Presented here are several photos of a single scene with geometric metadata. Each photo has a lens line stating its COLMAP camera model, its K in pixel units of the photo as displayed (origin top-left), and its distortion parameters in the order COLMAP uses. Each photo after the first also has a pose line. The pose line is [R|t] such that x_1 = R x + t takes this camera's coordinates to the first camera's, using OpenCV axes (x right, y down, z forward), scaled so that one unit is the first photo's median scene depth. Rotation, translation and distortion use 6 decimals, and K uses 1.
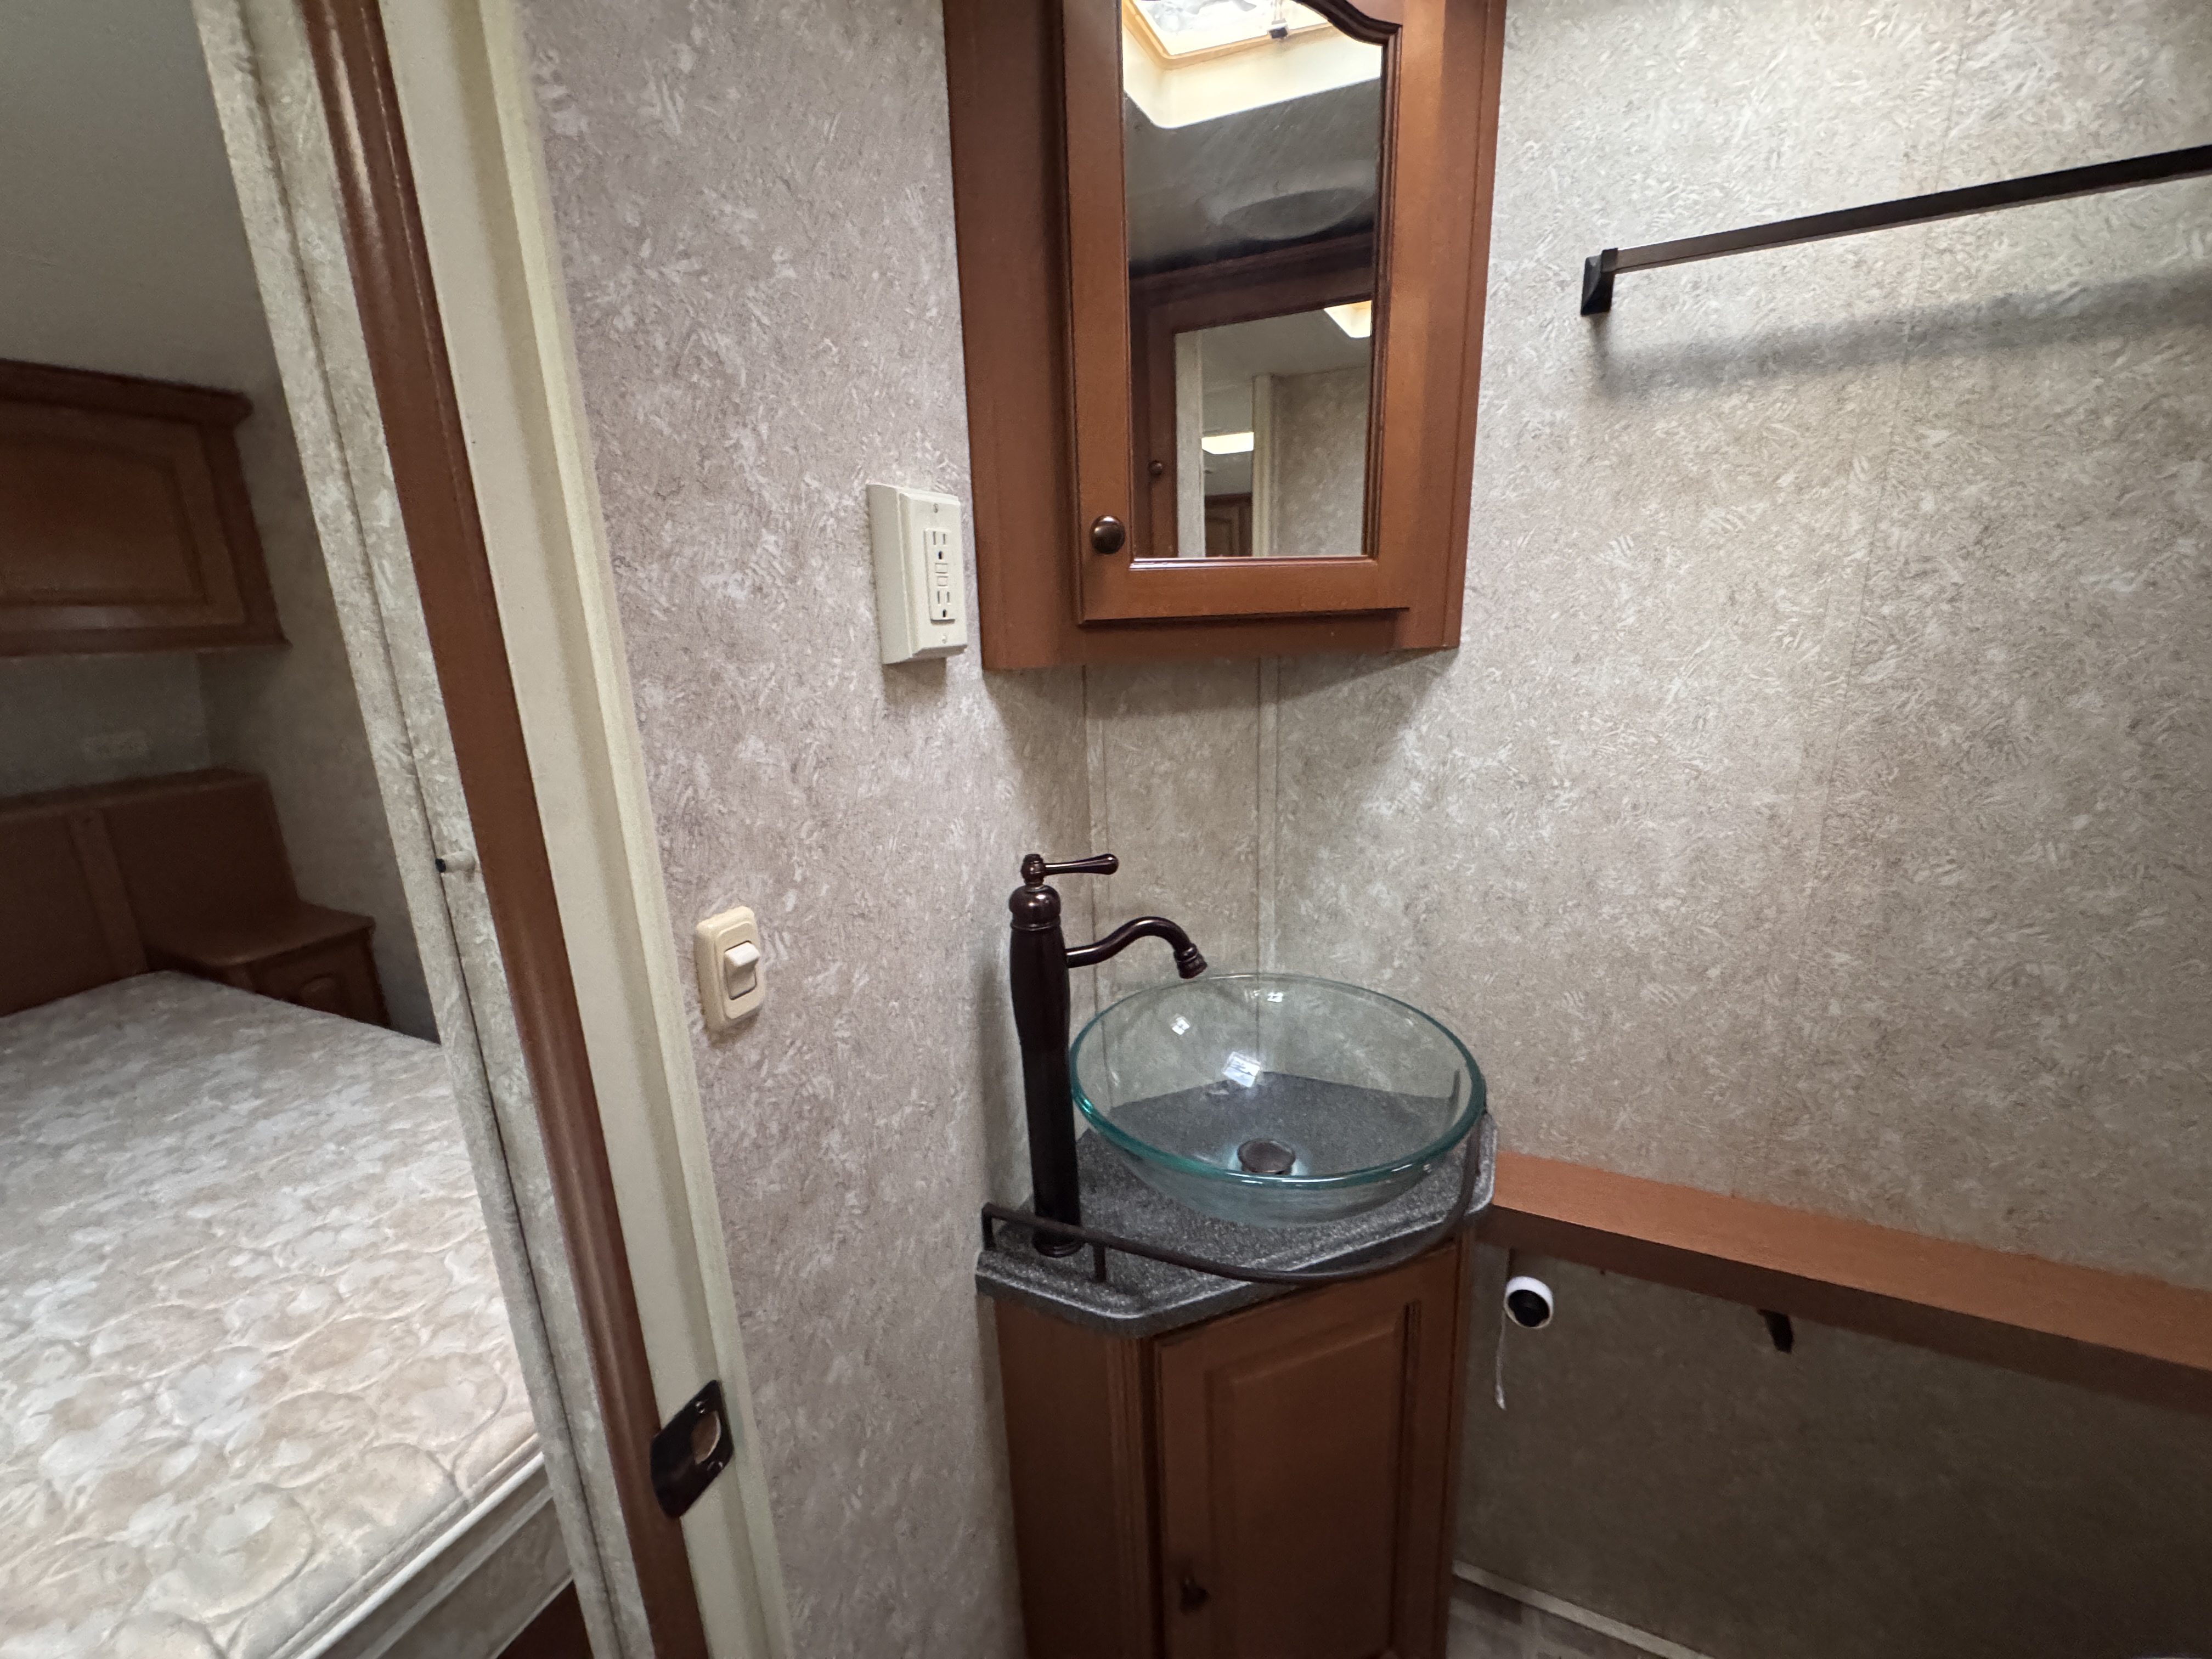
lens RADIAL K [[879.4, 0, 1103.2], [0, 879.4, 829.4], [0, 0, 1]] dist [-0.003337, 0.000074]
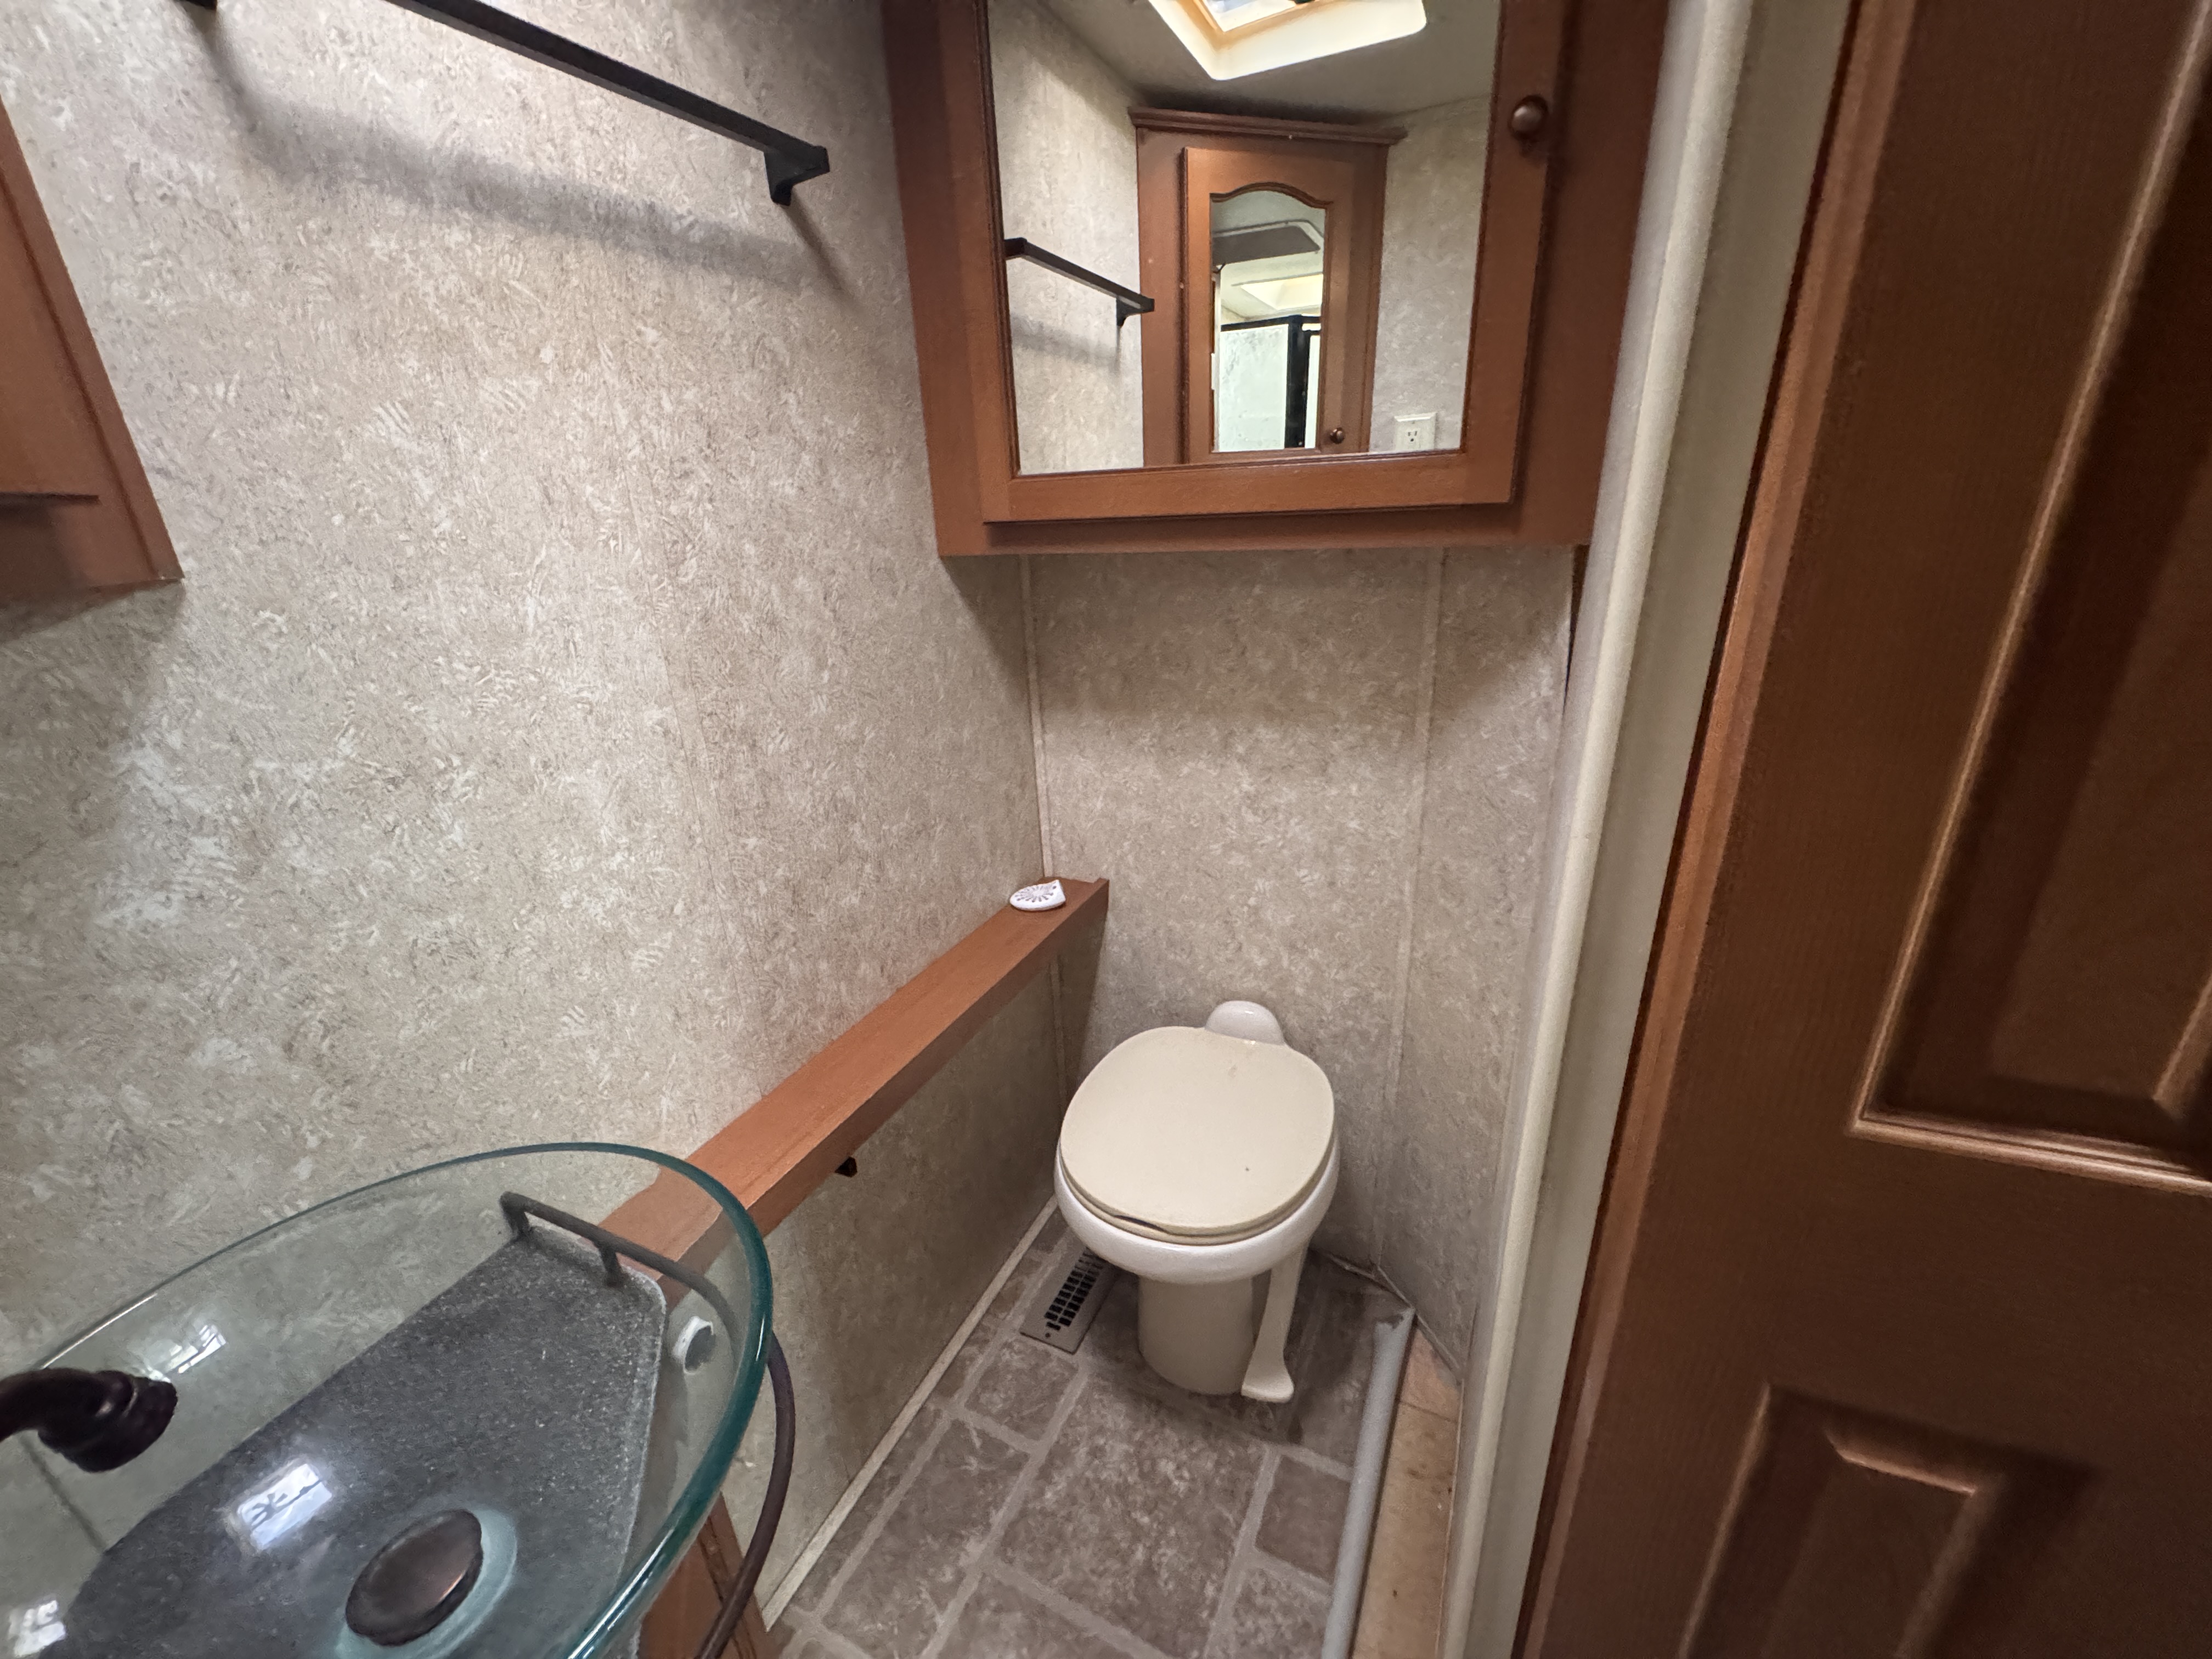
lens RADIAL K [[881.5, 0, 1103.0], [0, 881.5, 828.9], [0, 0, 1]] dist [-0.003326, 0.000384]
pose [[0.006958, -0.319686, 0.947498, -0.177075], [0.291009, 0.907158, 0.303938, -0.072427], [-0.956695, 0.273616, 0.099344, 0.478526]]
